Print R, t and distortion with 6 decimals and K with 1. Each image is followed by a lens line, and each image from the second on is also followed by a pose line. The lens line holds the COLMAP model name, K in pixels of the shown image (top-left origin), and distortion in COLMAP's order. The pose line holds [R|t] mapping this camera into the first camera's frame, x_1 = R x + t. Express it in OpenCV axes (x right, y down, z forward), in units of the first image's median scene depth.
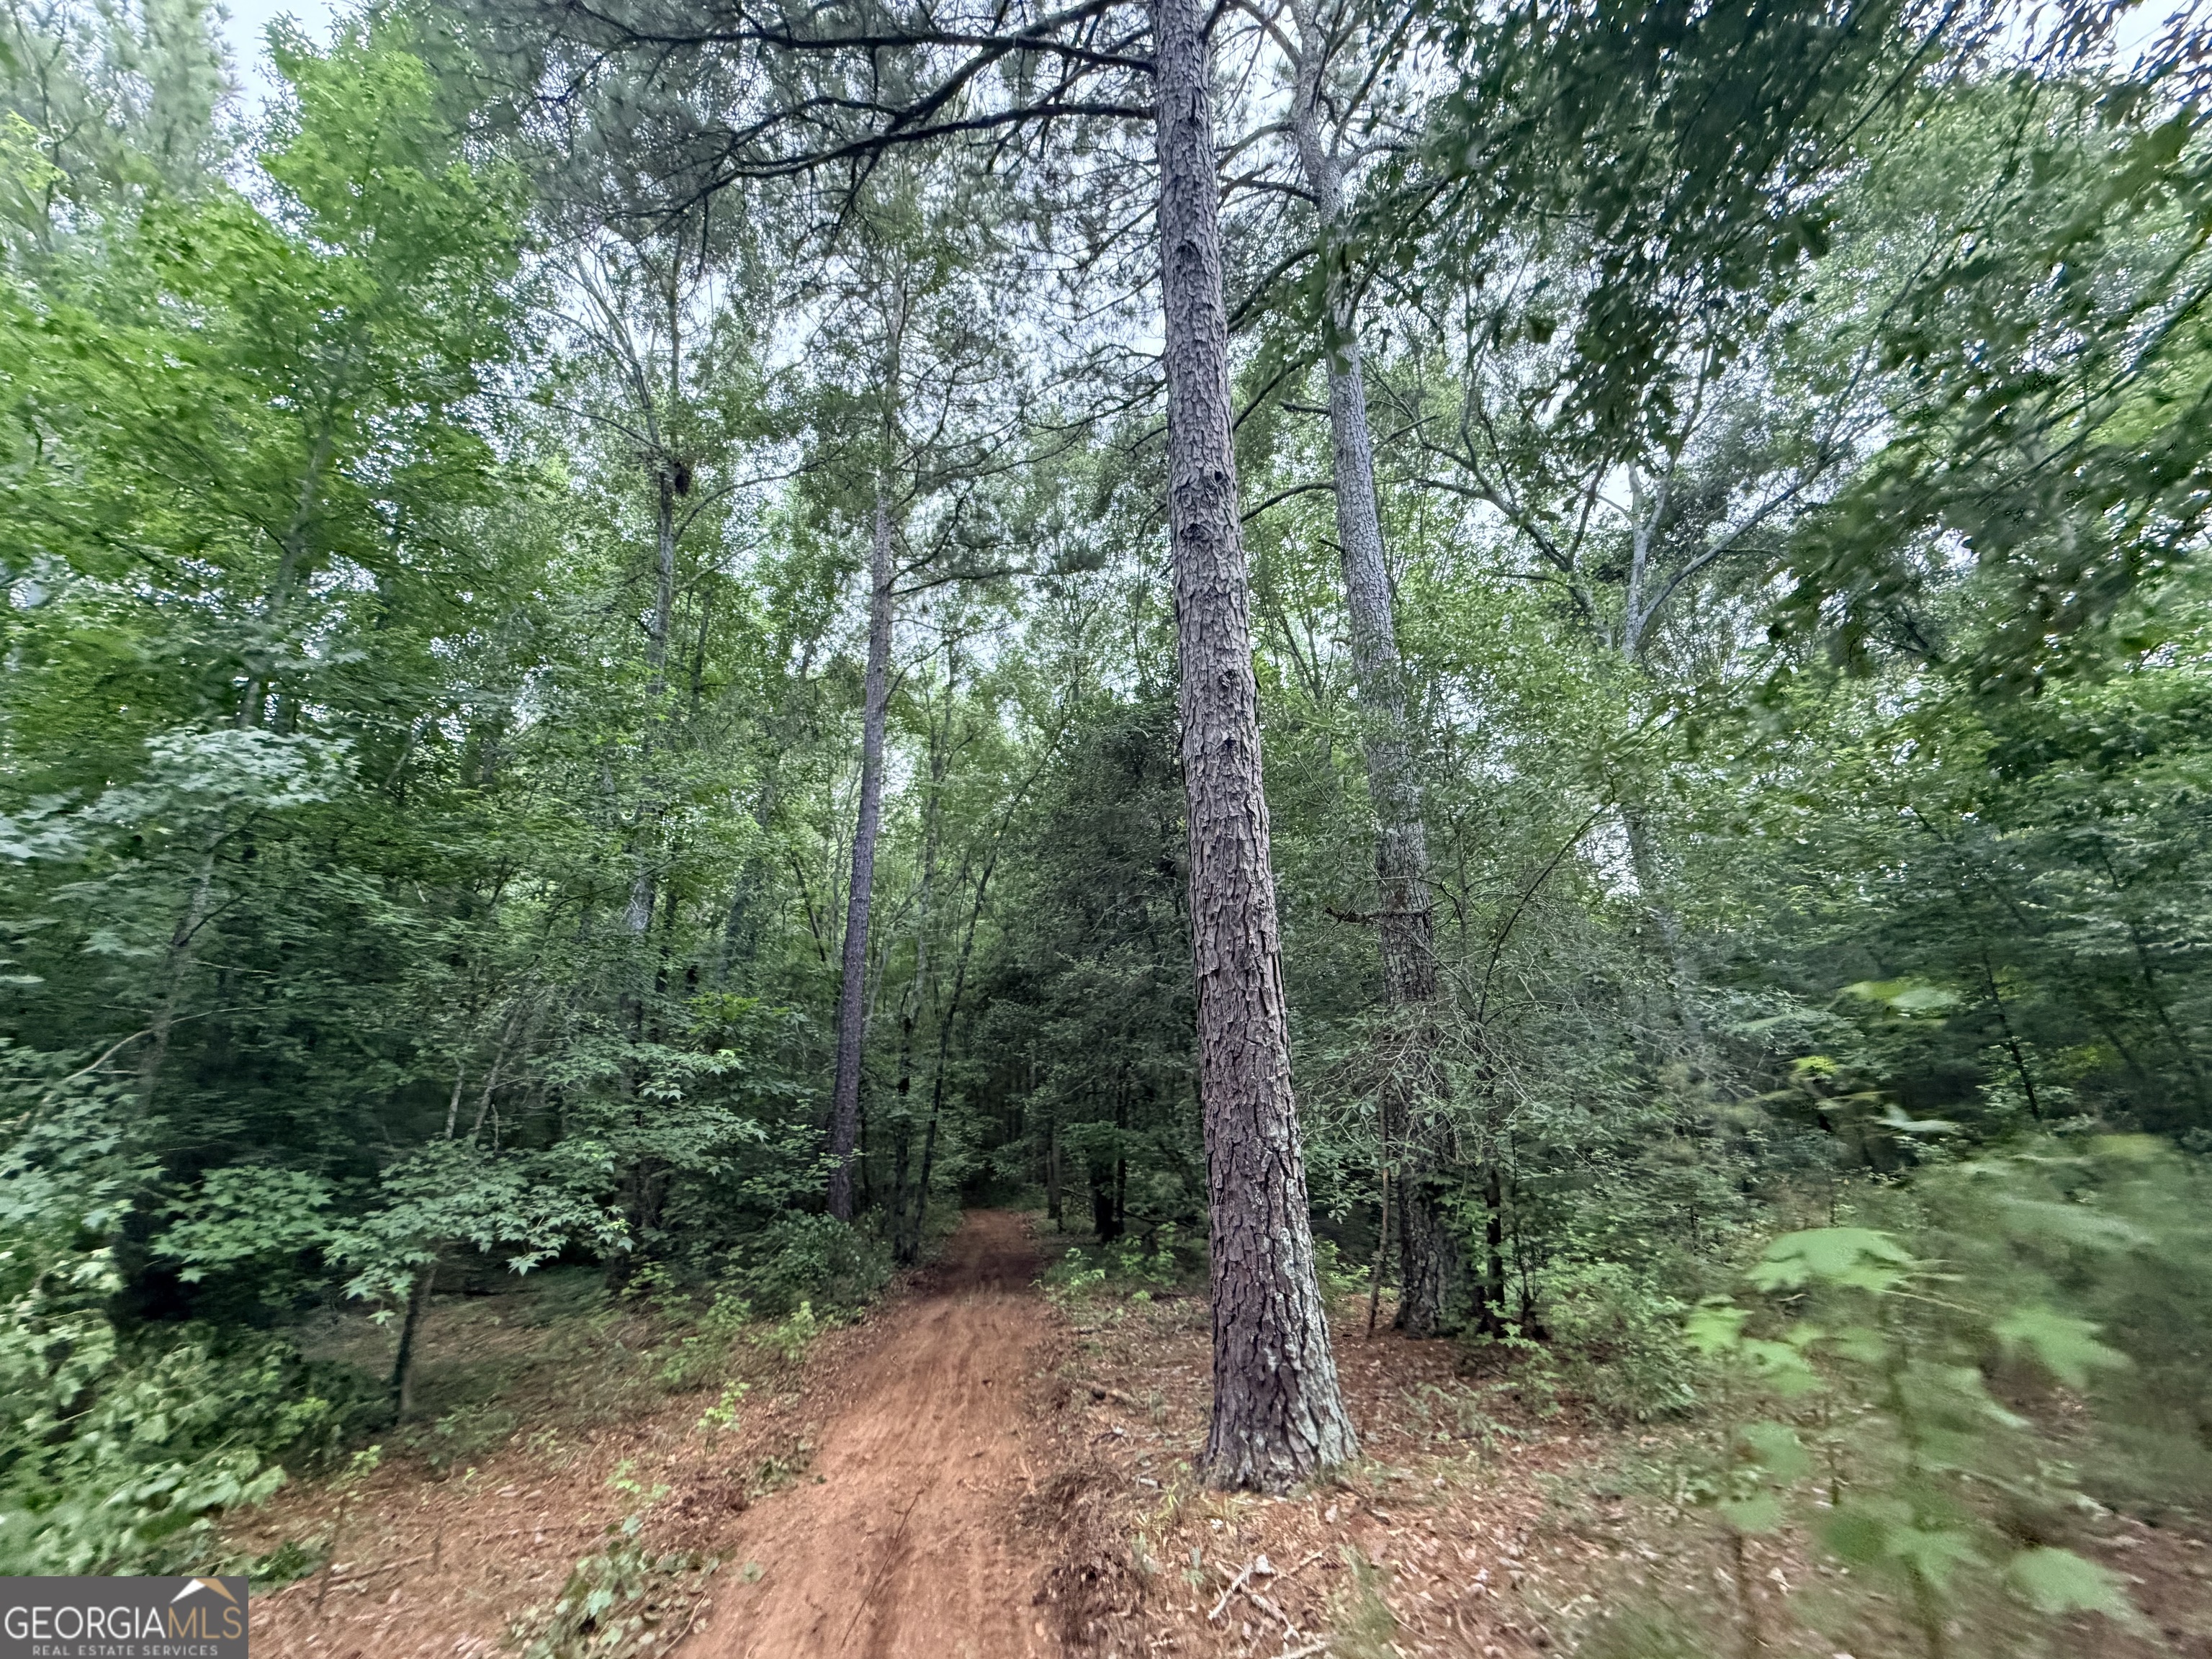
lens RADIAL K [[897.2, 0, 1106.0], [0, 897.2, 829.5], [0, 0, 1]] dist [-0.000513, 0.000427]
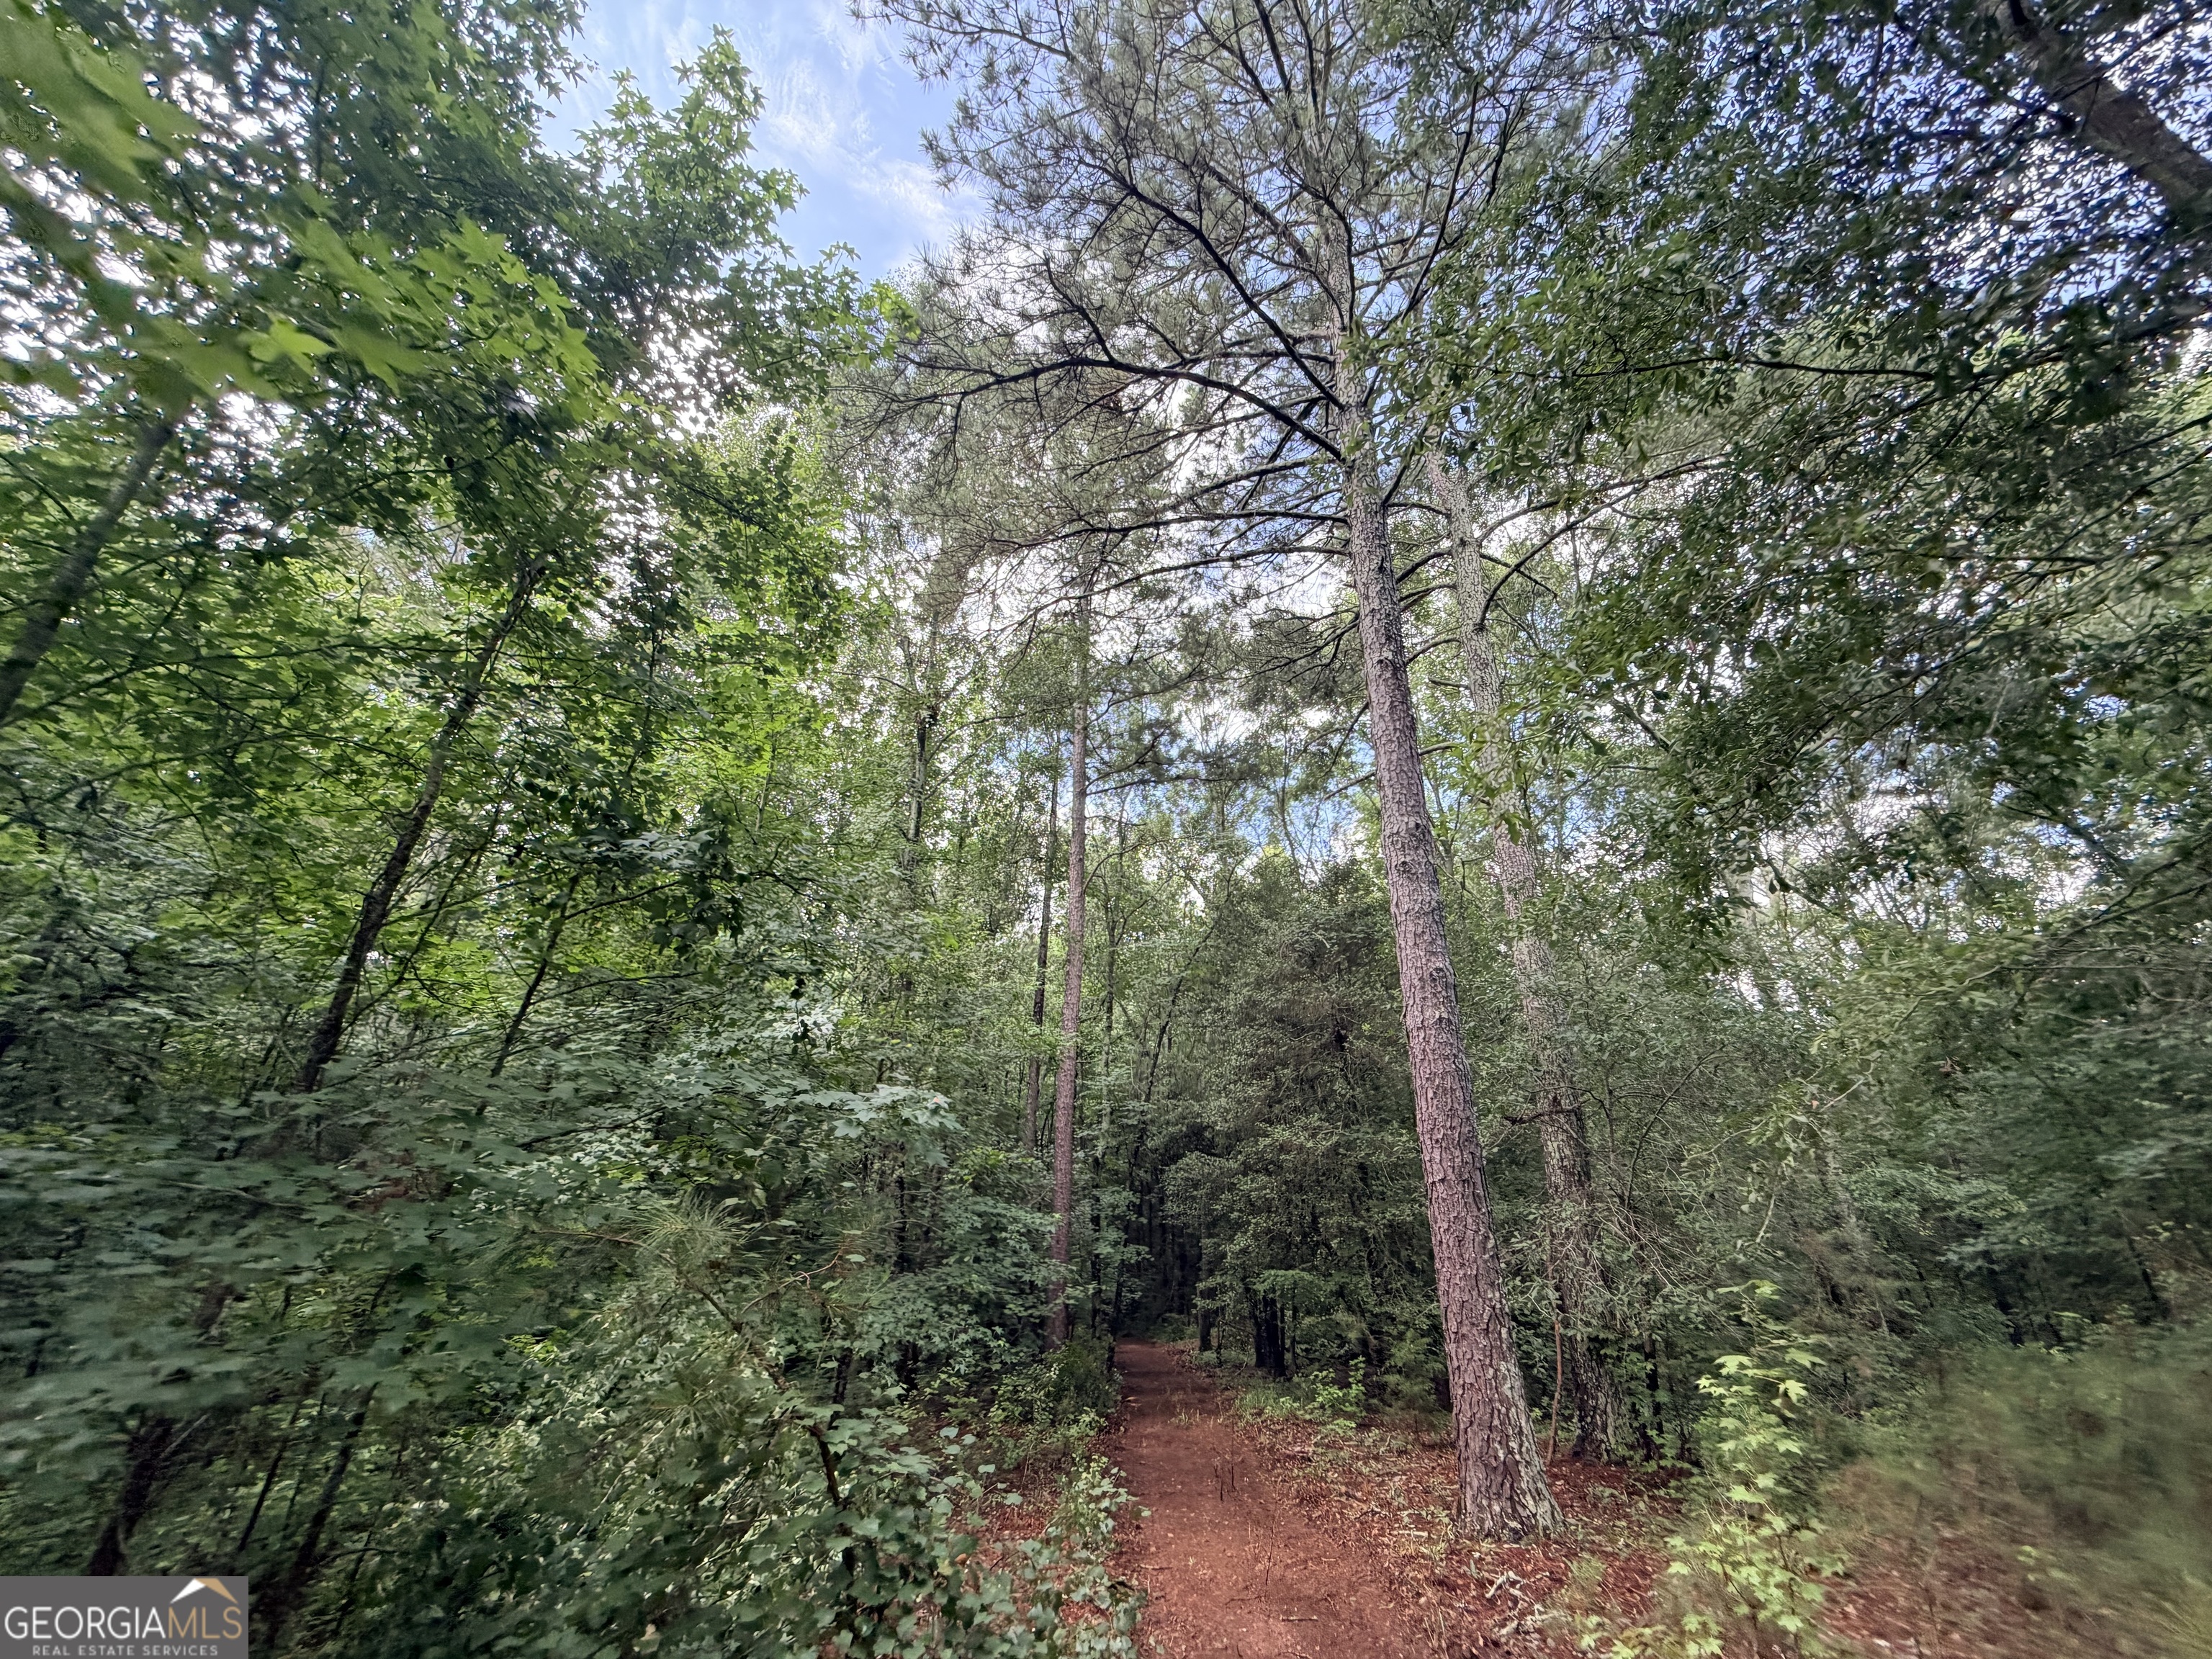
lens RADIAL K [[897.2, 0, 1106.0], [0, 897.2, 829.5], [0, 0, 1]] dist [-0.000513, 0.000427]
pose [[0.993333, -0.011506, -0.114704, -0.231406], [-0.002866, 0.992234, -0.124350, -0.211449], [0.115244, 0.123850, 0.985586, -0.560599]]
